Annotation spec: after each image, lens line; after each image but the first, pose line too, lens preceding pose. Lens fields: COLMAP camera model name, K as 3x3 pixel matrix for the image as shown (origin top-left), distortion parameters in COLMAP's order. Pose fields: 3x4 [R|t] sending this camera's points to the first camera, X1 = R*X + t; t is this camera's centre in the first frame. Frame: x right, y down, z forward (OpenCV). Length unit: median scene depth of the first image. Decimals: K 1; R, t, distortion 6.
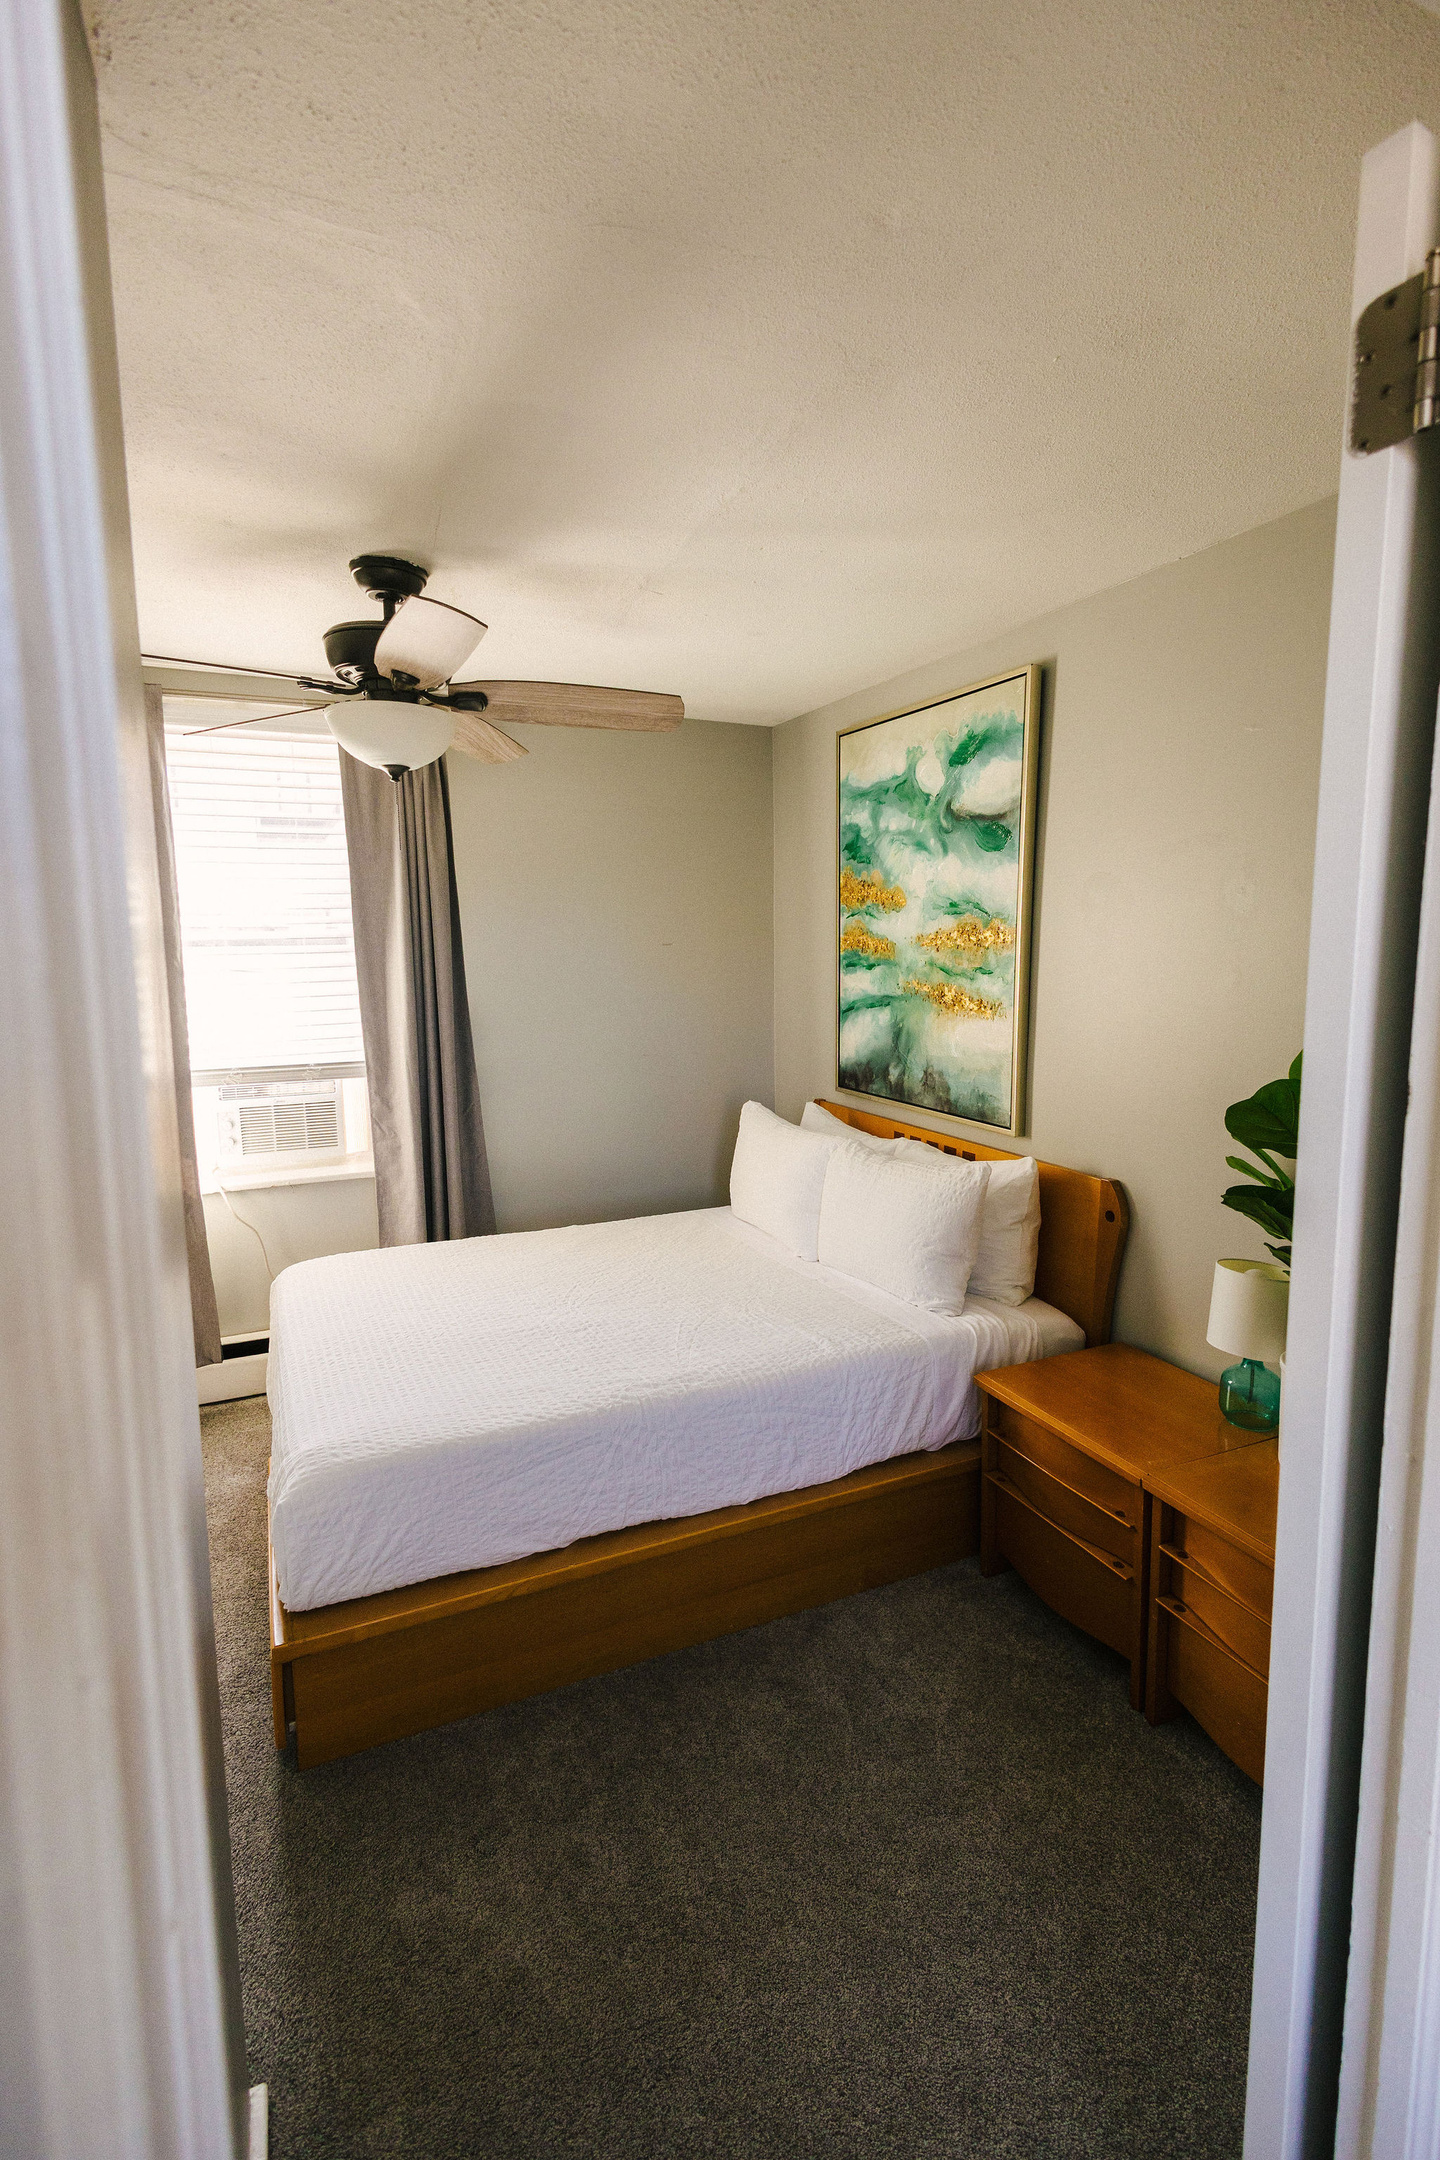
lens RADIAL K [[1022.9, 0, 717.7], [0, 1022.9, 1041.4], [0, 0, 1]] dist [-0.000089, 0.000145]
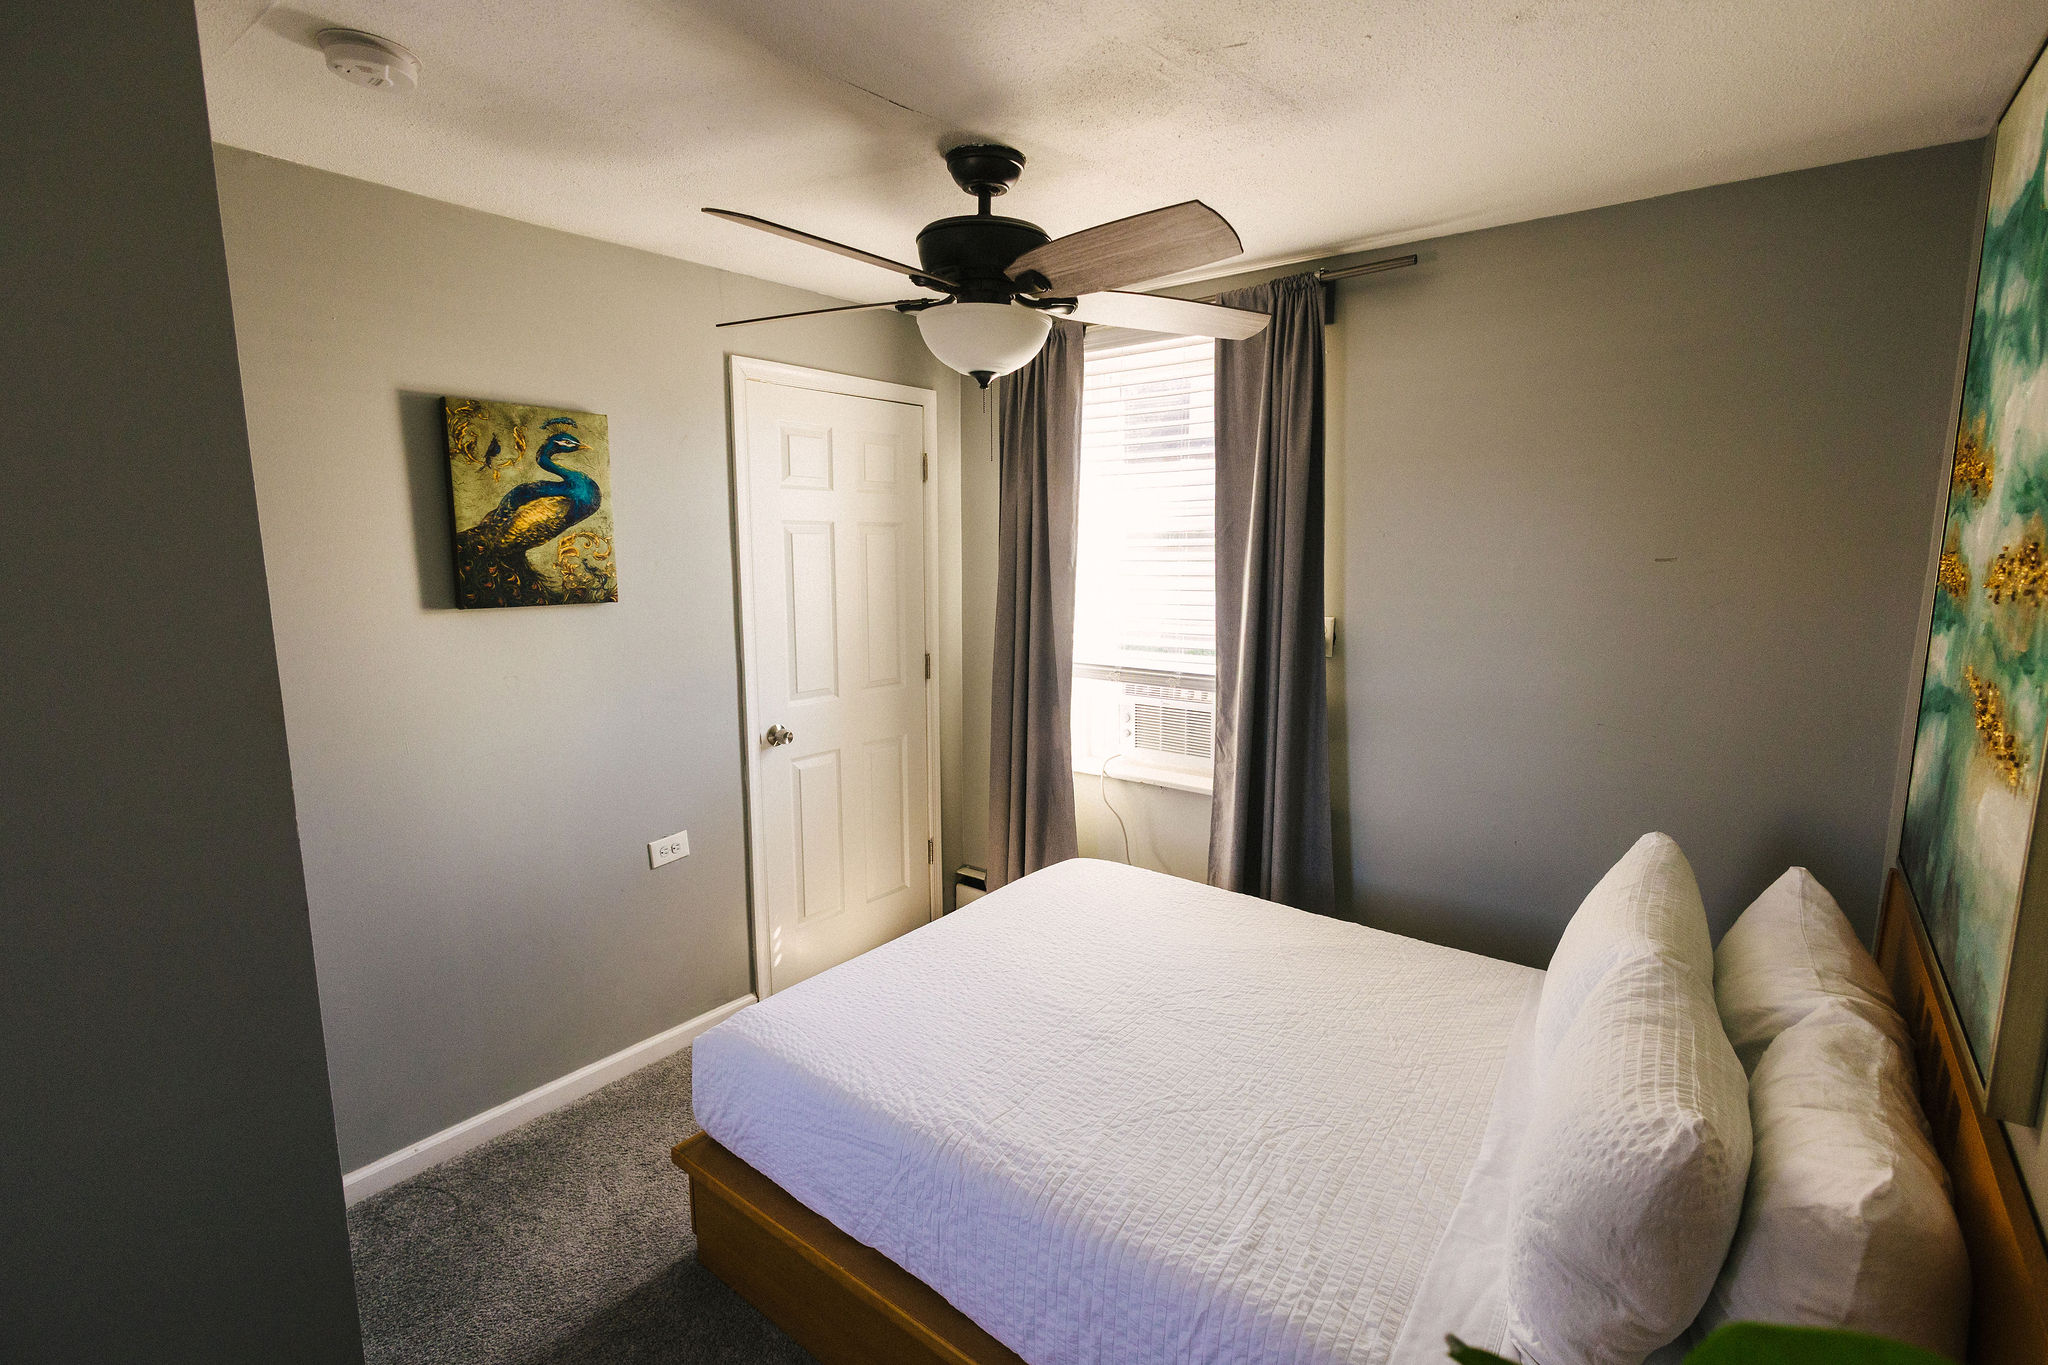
lens RADIAL K [[937.0, 0, 1019.8], [0, 937.0, 673.5], [0, 0, 1]] dist [0.000157, 0.000086]
pose [[0.457731, 0.132363, -0.879183, 0.367465], [-0.087537, 0.990761, 0.103587, -0.063253], [0.884771, 0.029546, 0.465089, 0.470198]]
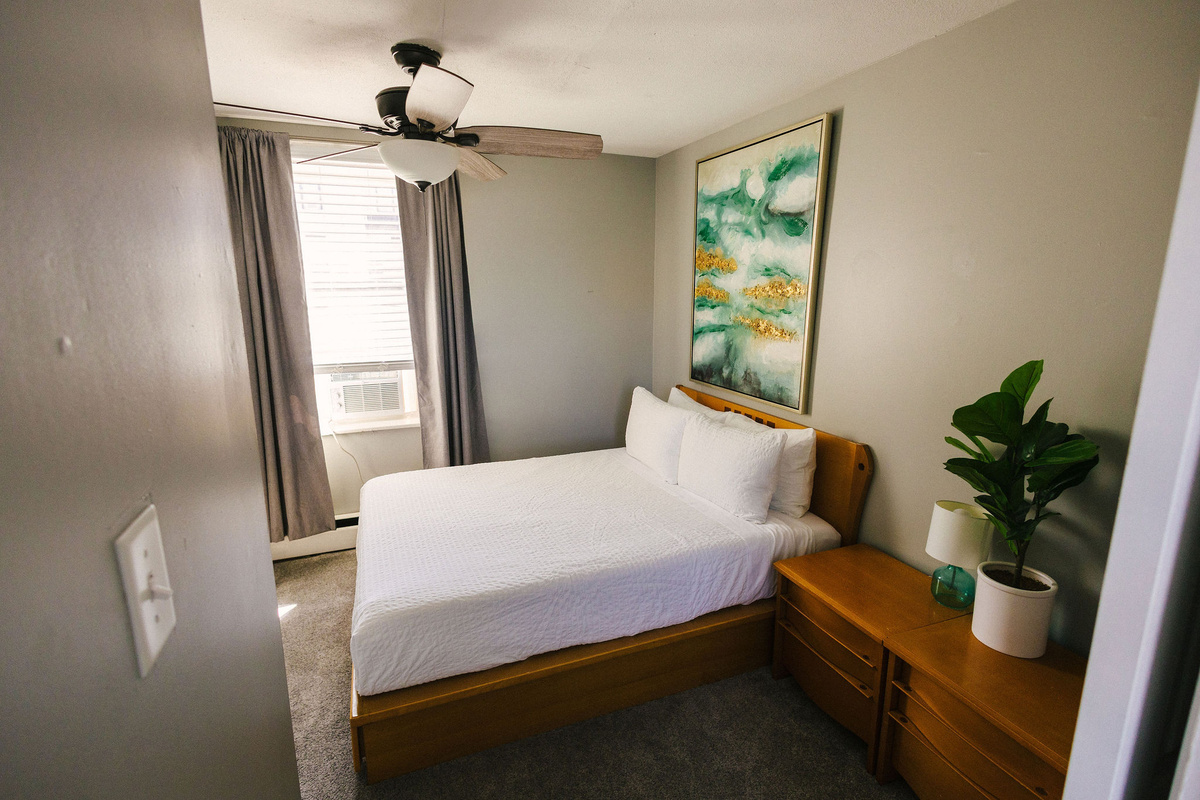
lens RADIAL K [[561.3, 0, 587.2], [0, 561.3, 391.0], [0, 0, 1]] dist [-0.001411, -0.000079]
pose [[0.998360, 0.016578, -0.054798, -0.001986], [-0.011642, 0.995946, 0.089201, -0.018049], [0.056055, -0.088417, 0.994505, 0.083511]]
